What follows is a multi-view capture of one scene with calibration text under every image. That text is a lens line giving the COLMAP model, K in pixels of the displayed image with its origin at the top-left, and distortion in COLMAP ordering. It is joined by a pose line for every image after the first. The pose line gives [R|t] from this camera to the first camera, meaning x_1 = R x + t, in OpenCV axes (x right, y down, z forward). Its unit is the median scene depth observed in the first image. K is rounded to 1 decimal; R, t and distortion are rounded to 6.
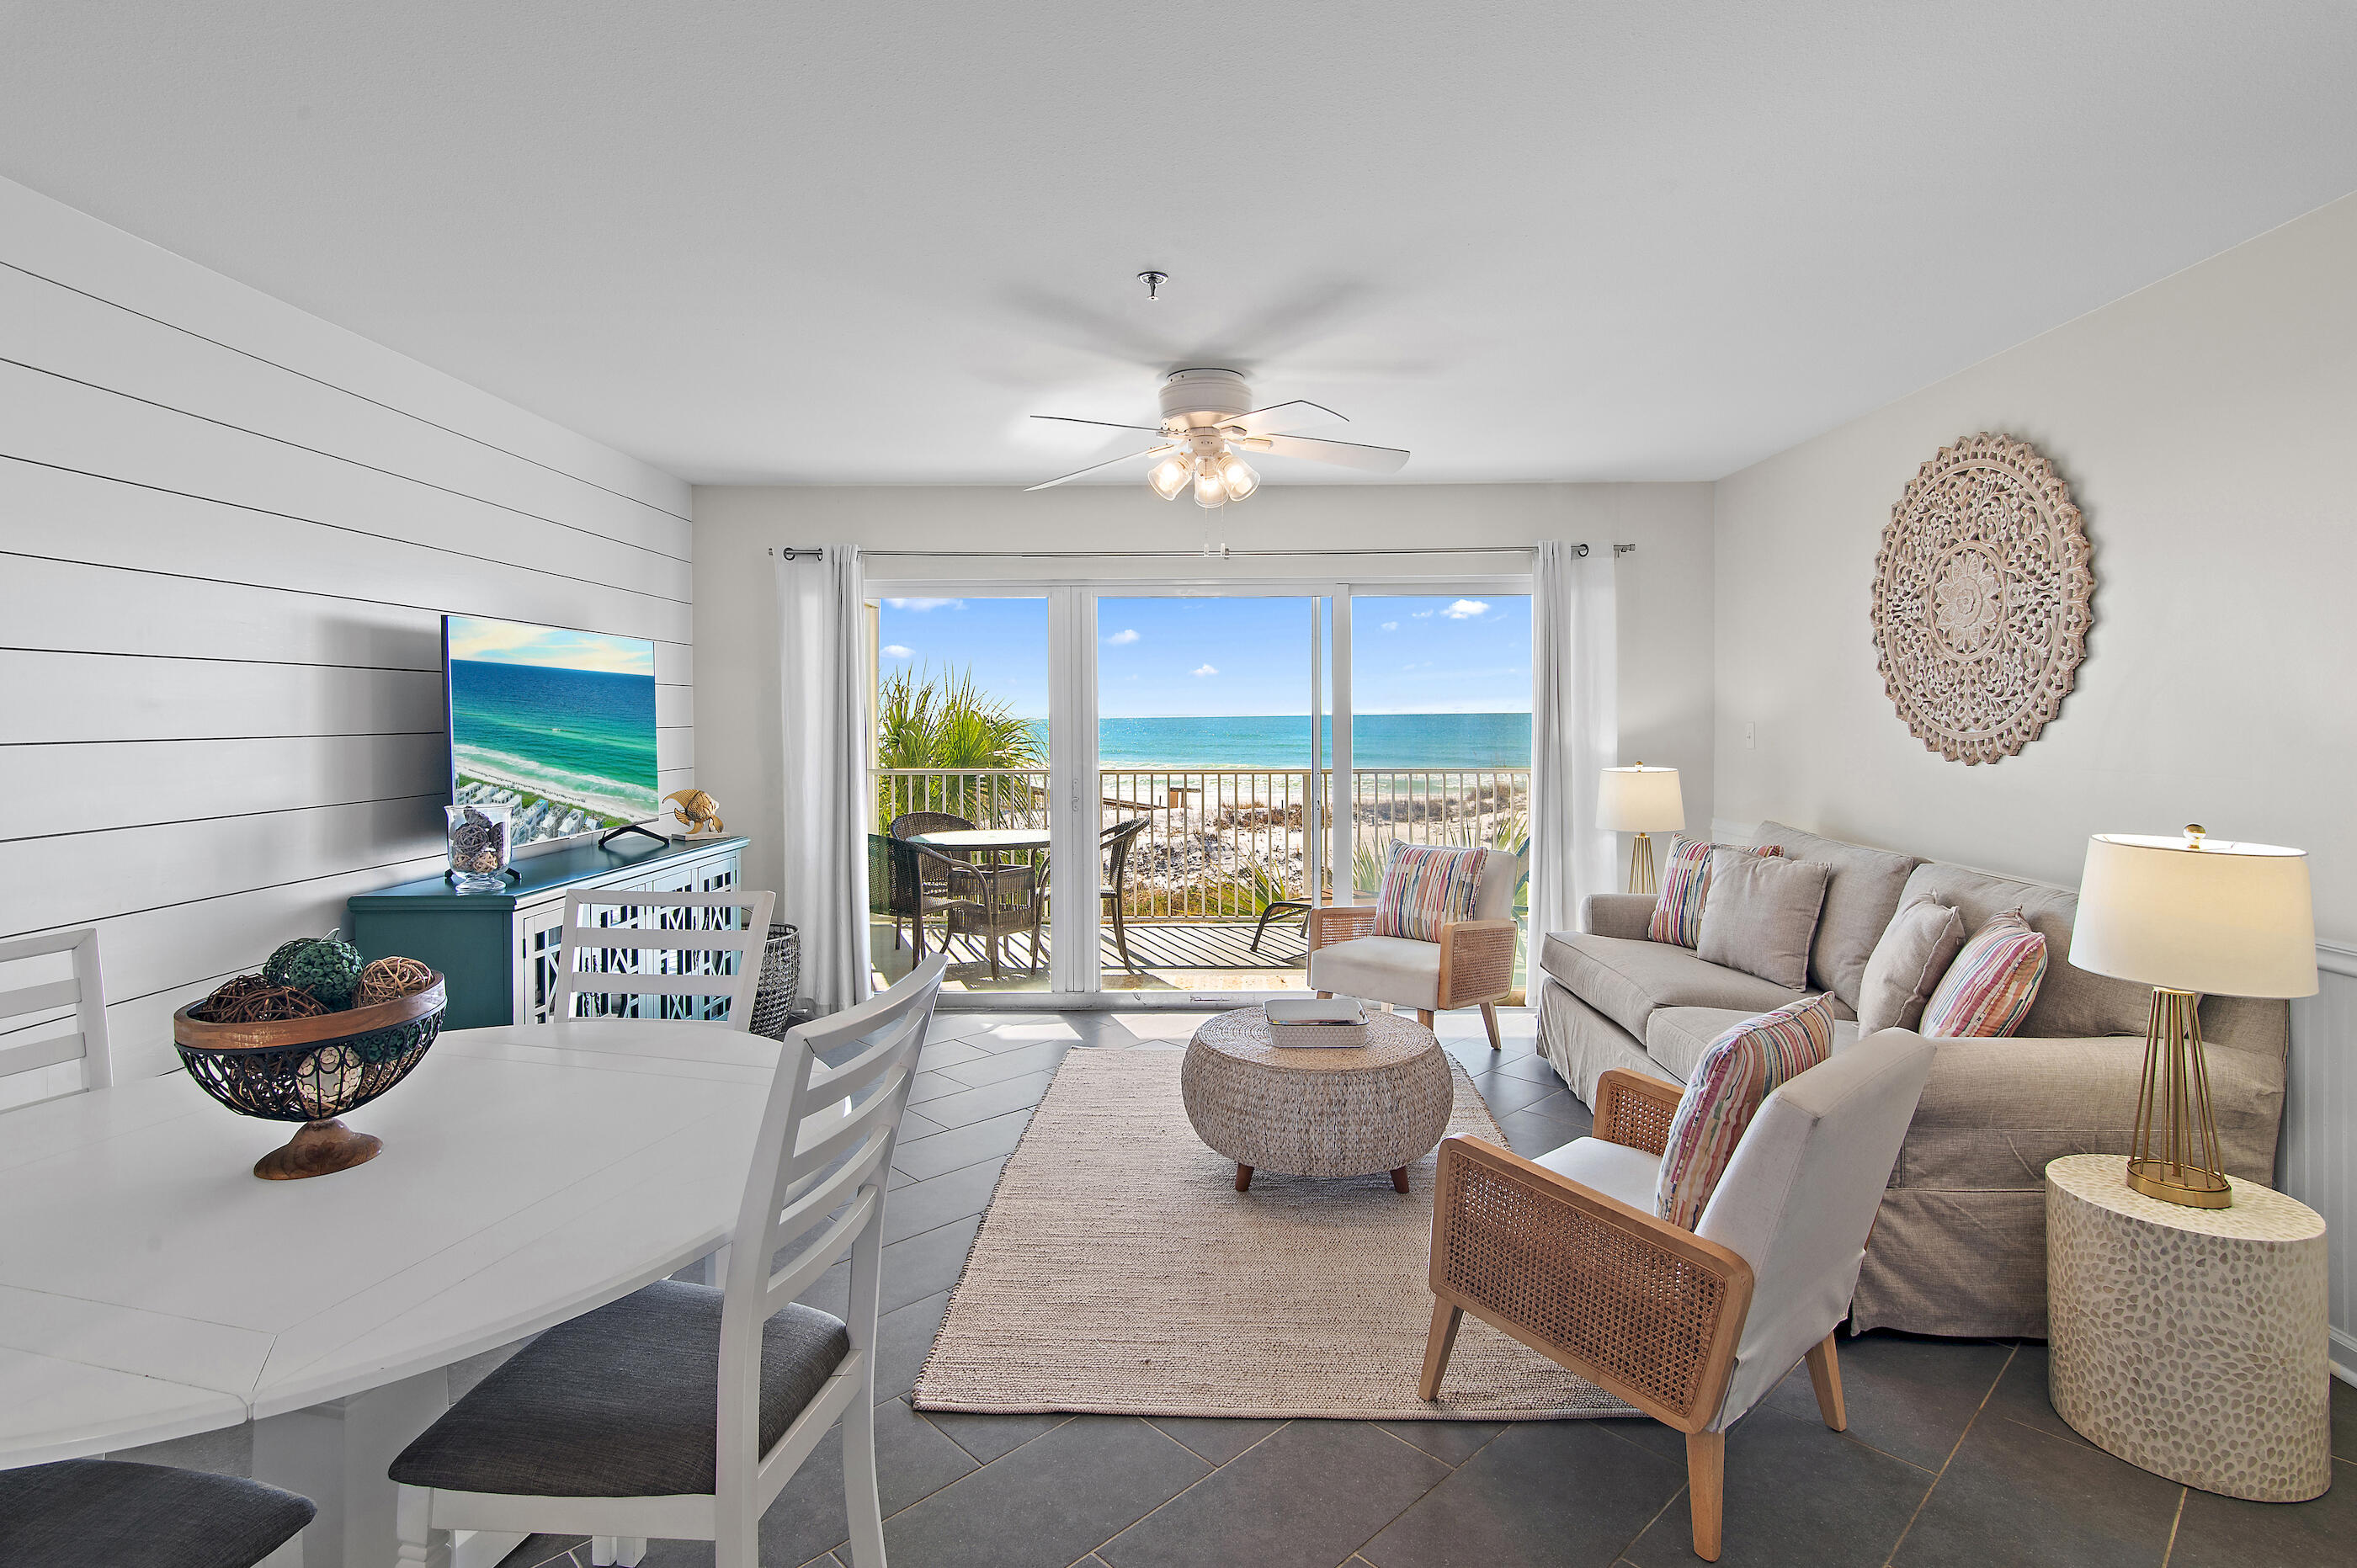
lens RADIAL K [[1139.0, 0, 1178.9], [0, 1139.0, 721.1], [0, 0, 1]] dist [0.019532, 0.001651]
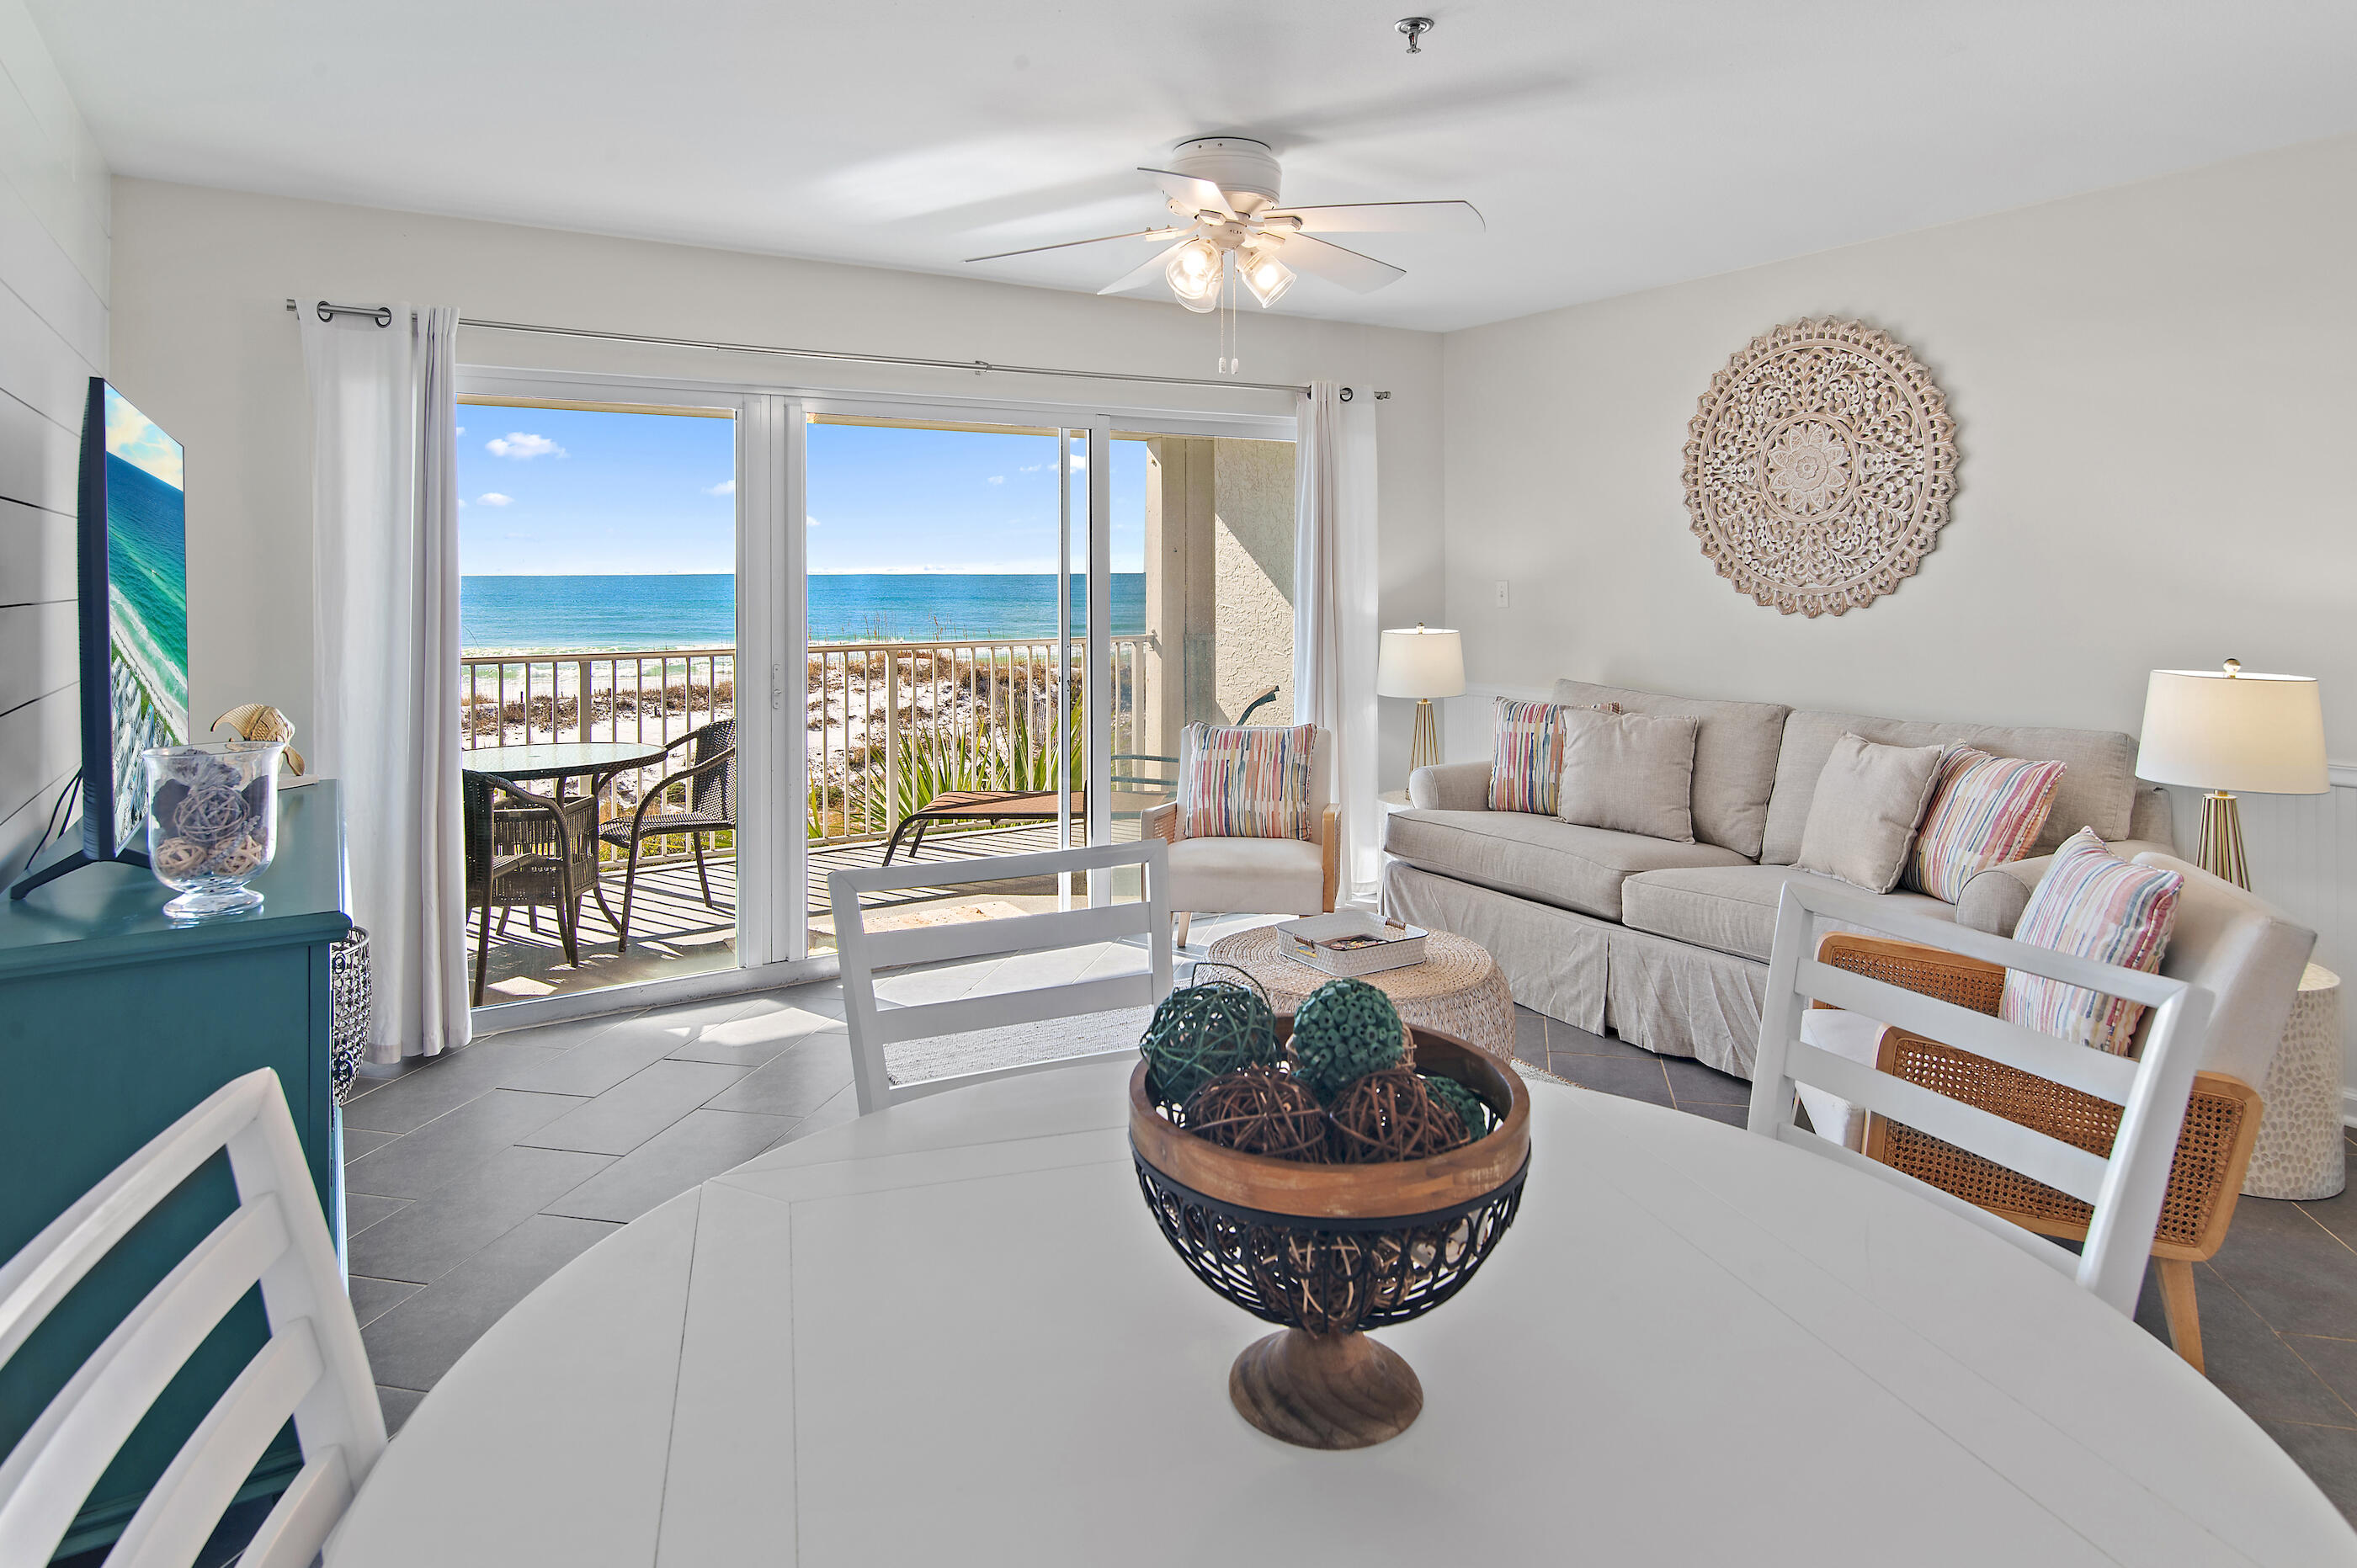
lens RADIAL K [[1361.6, 0, 1151.3], [0, 1361.6, 560.9], [0, 0, 1]] dist [0.019403, -0.003802]
pose [[0.850730, 0.003351, 0.525592, -0.535359], [0.006296, 0.999843, -0.016565, 0.002040], [-0.525565, 0.017401, 0.850576, 0.227474]]
